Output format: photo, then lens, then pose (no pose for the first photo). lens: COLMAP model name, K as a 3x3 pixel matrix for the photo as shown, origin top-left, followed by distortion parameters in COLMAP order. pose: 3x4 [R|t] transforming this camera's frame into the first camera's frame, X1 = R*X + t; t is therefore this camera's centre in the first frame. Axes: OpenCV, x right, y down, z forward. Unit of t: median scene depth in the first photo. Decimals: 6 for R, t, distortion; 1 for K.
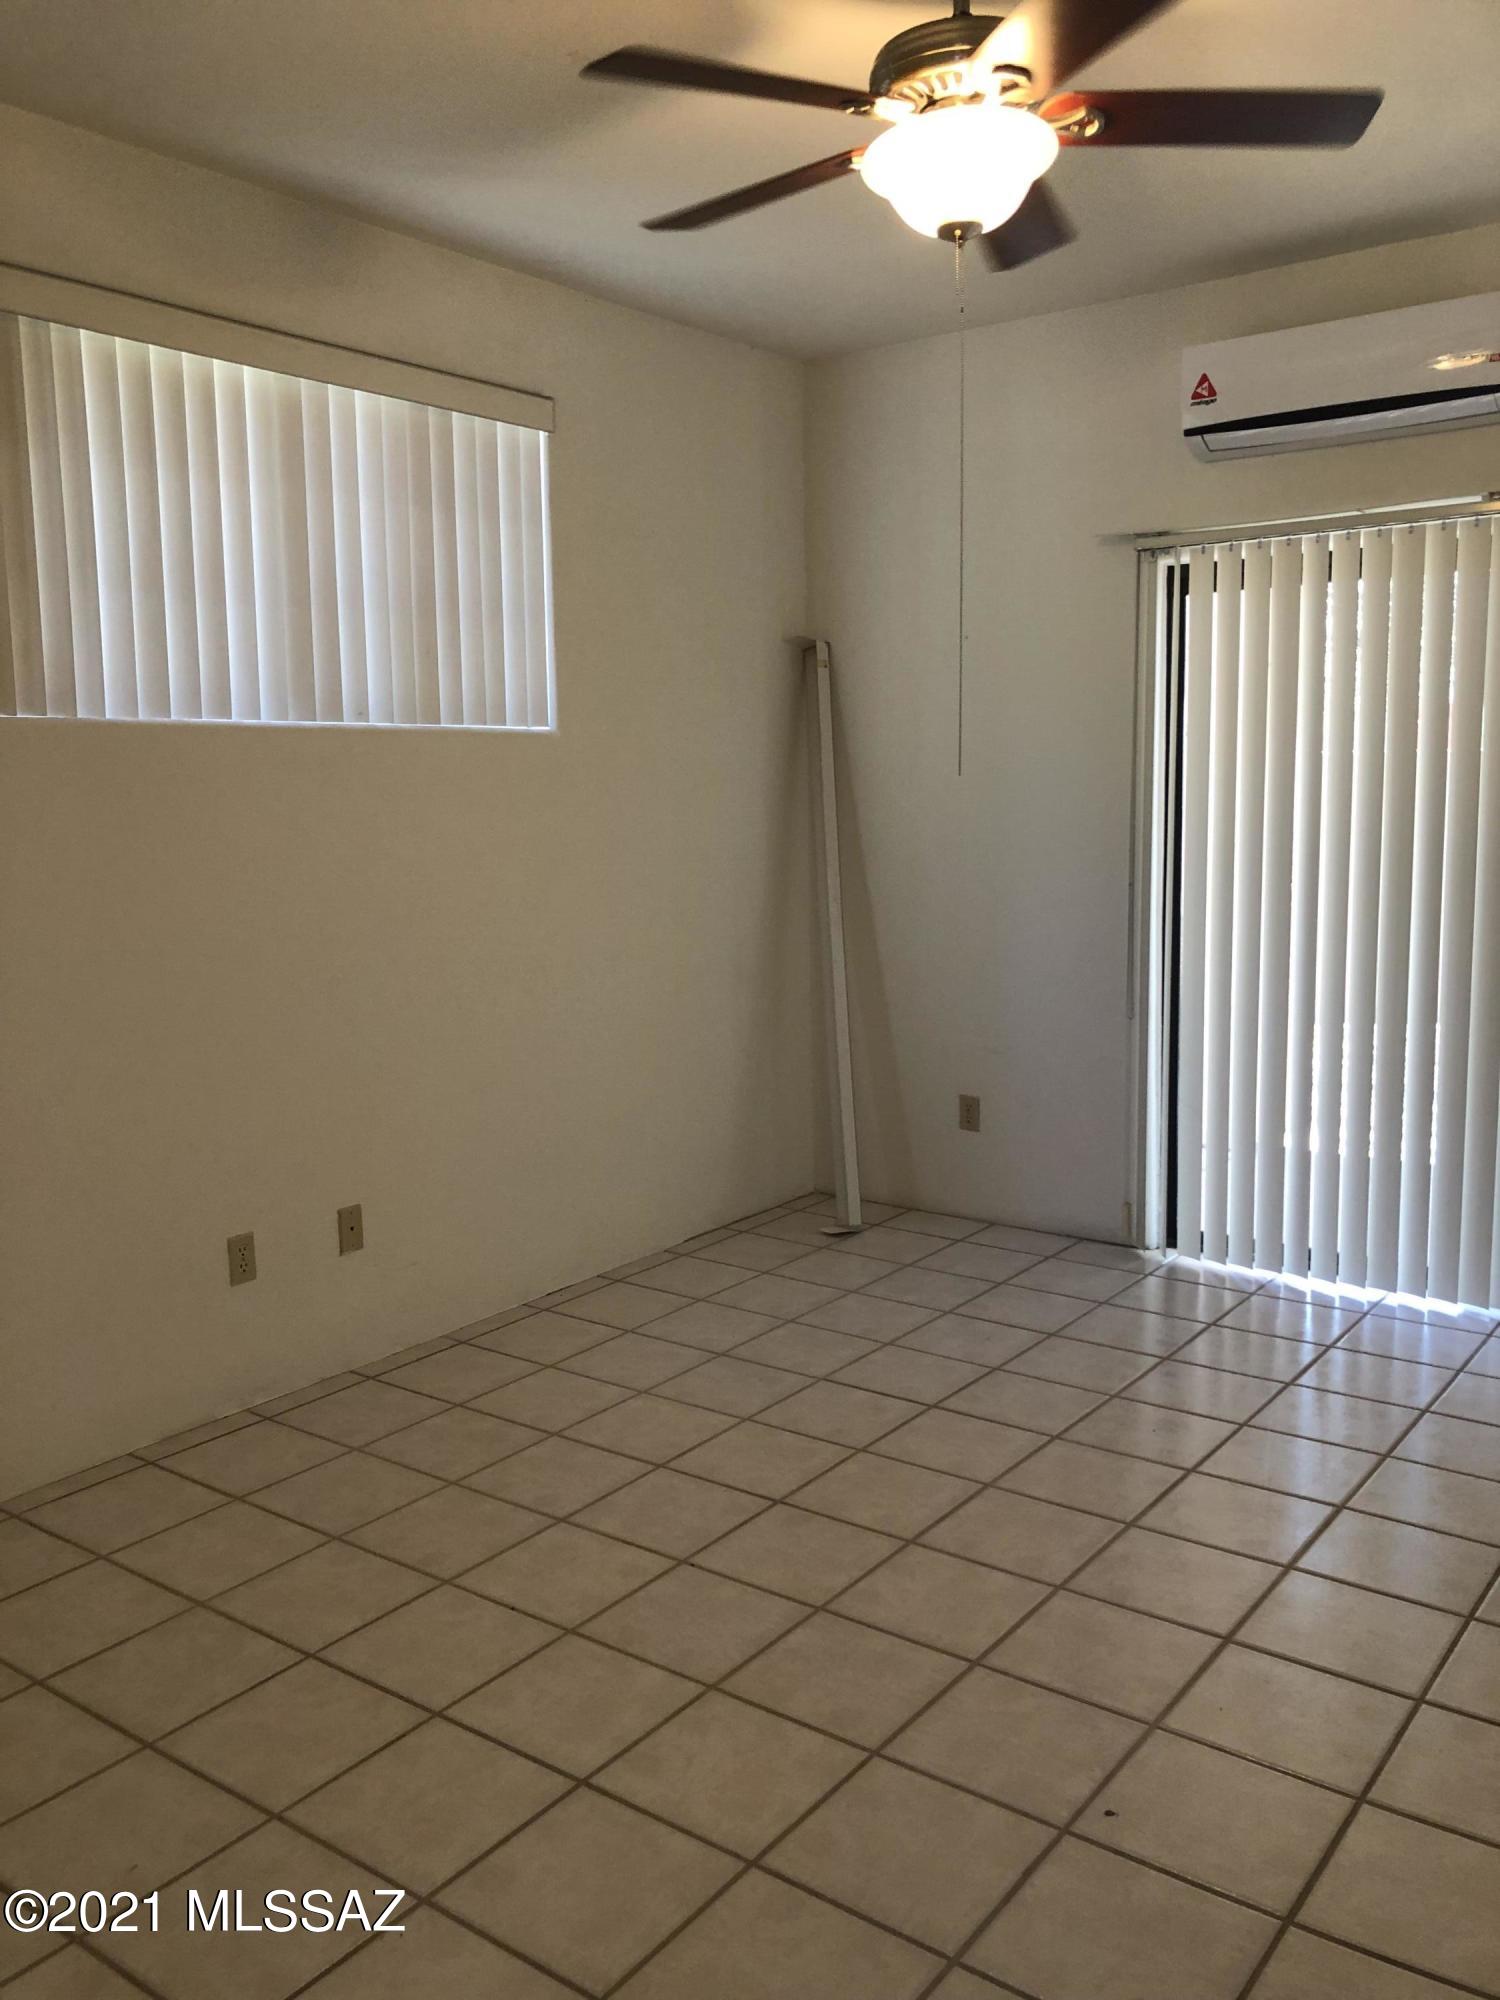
lens RADIAL K [[1625.1, 0, 746.4], [0, 1625.1, 998.9], [0, 0, 1]] dist [0.034133, -0.044579]
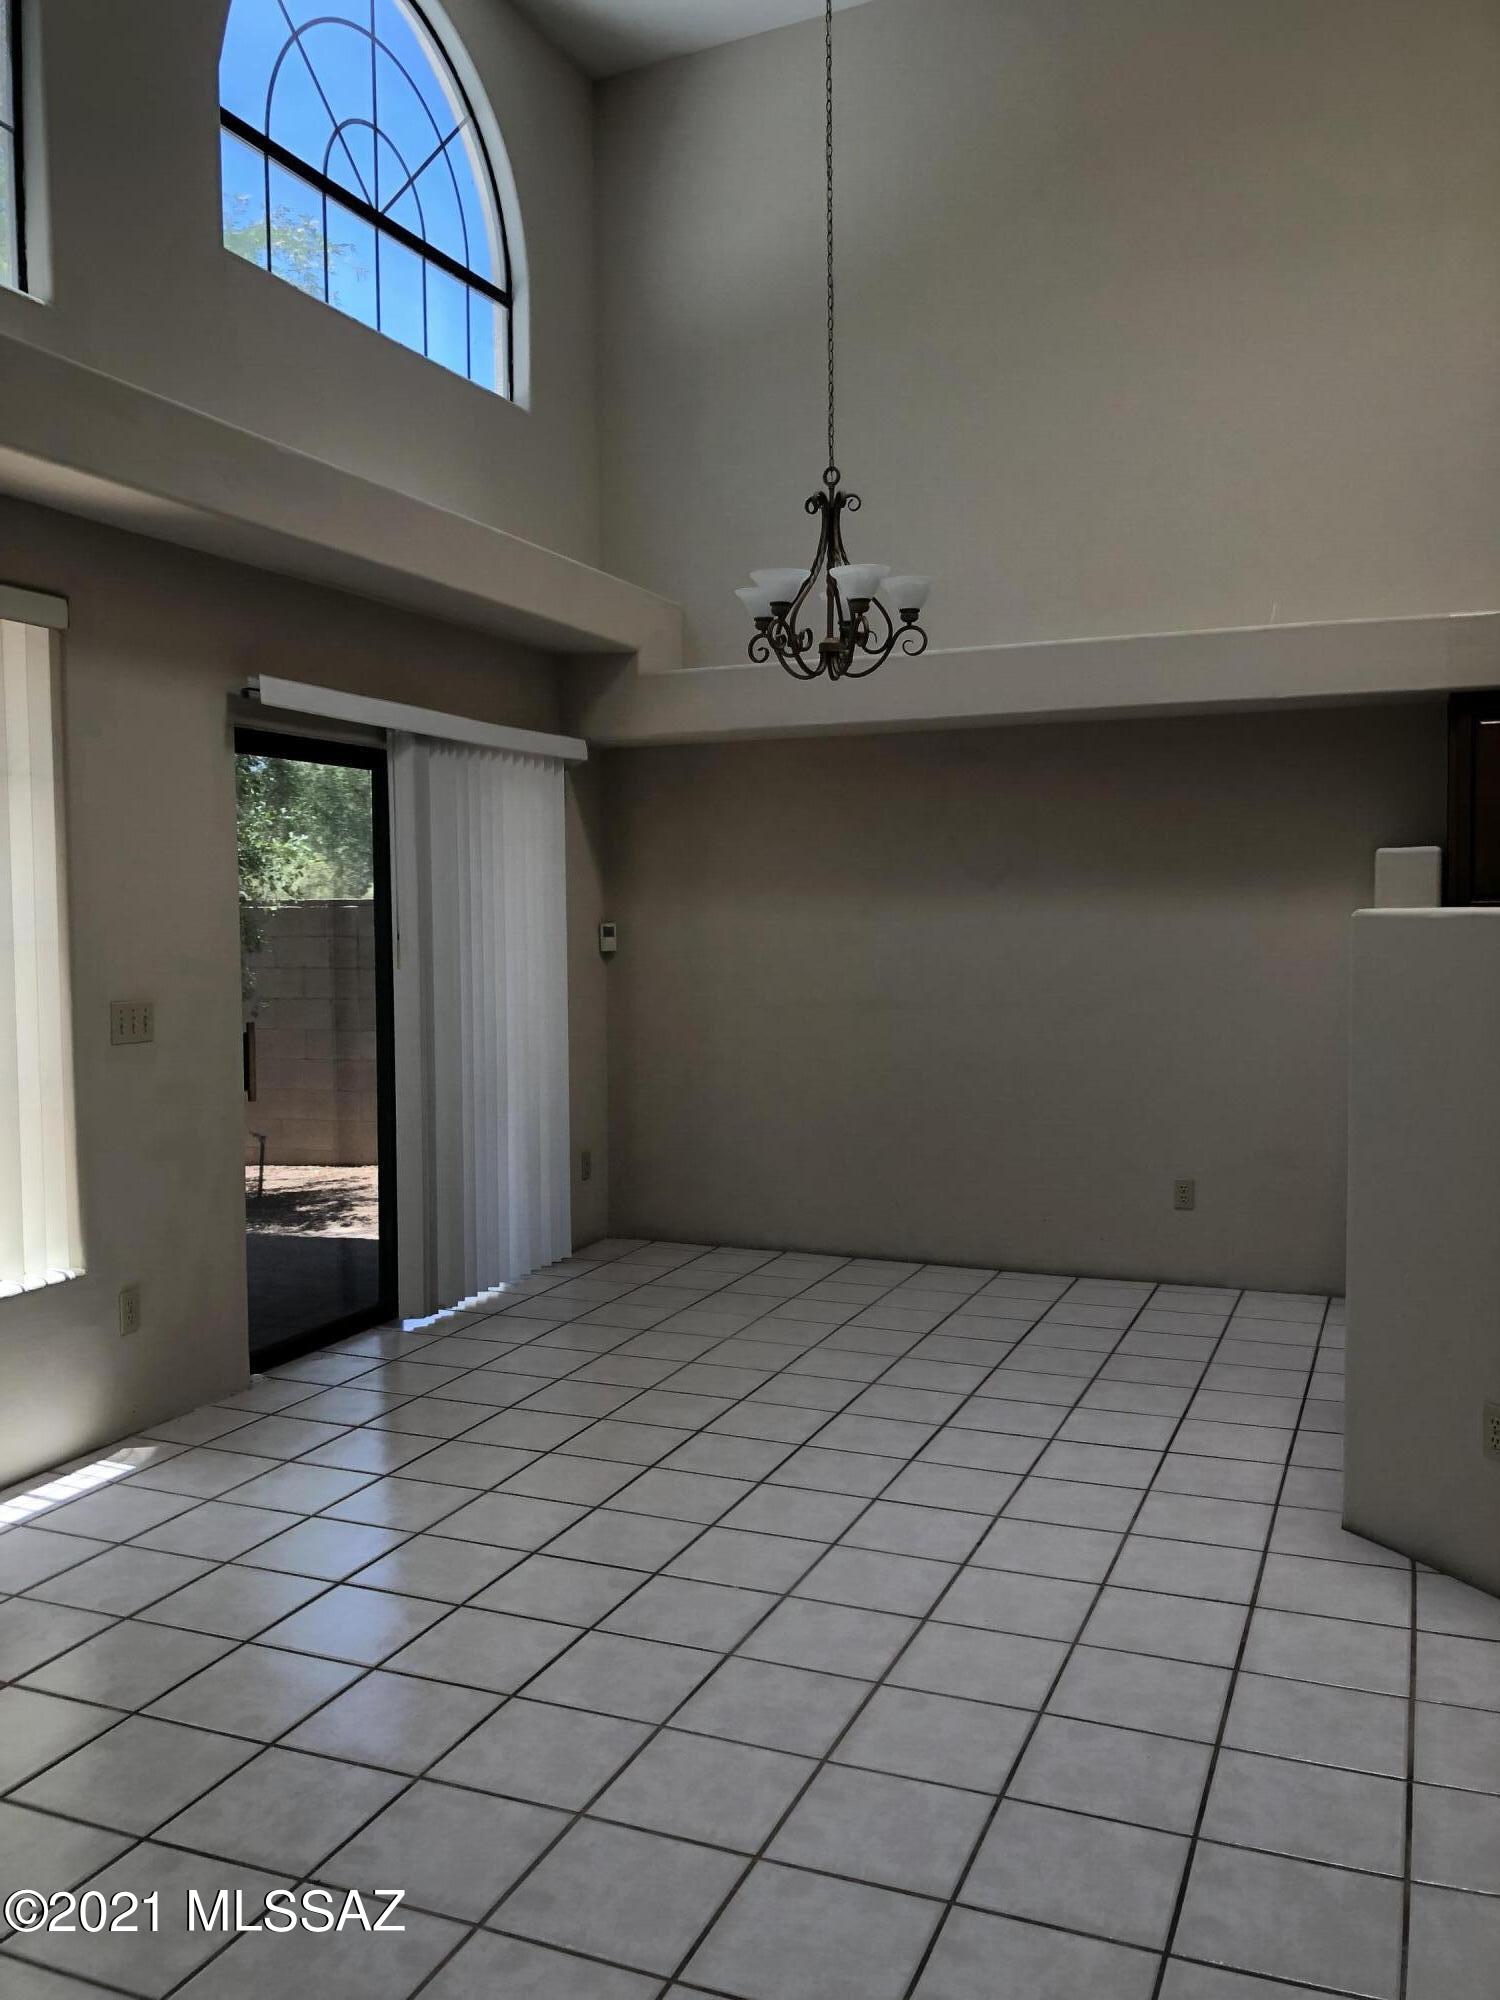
lens RADIAL K [[1625.1, 0, 738.7], [0, 1625.1, 1005.8], [0, 0, 1]] dist [0.034133, -0.044579]
pose [[0.968983, -0.002098, 0.247118, -0.099056], [0.022394, 0.996596, -0.079347, 0.019750], [-0.246110, 0.082420, 0.965731, -0.129780]]
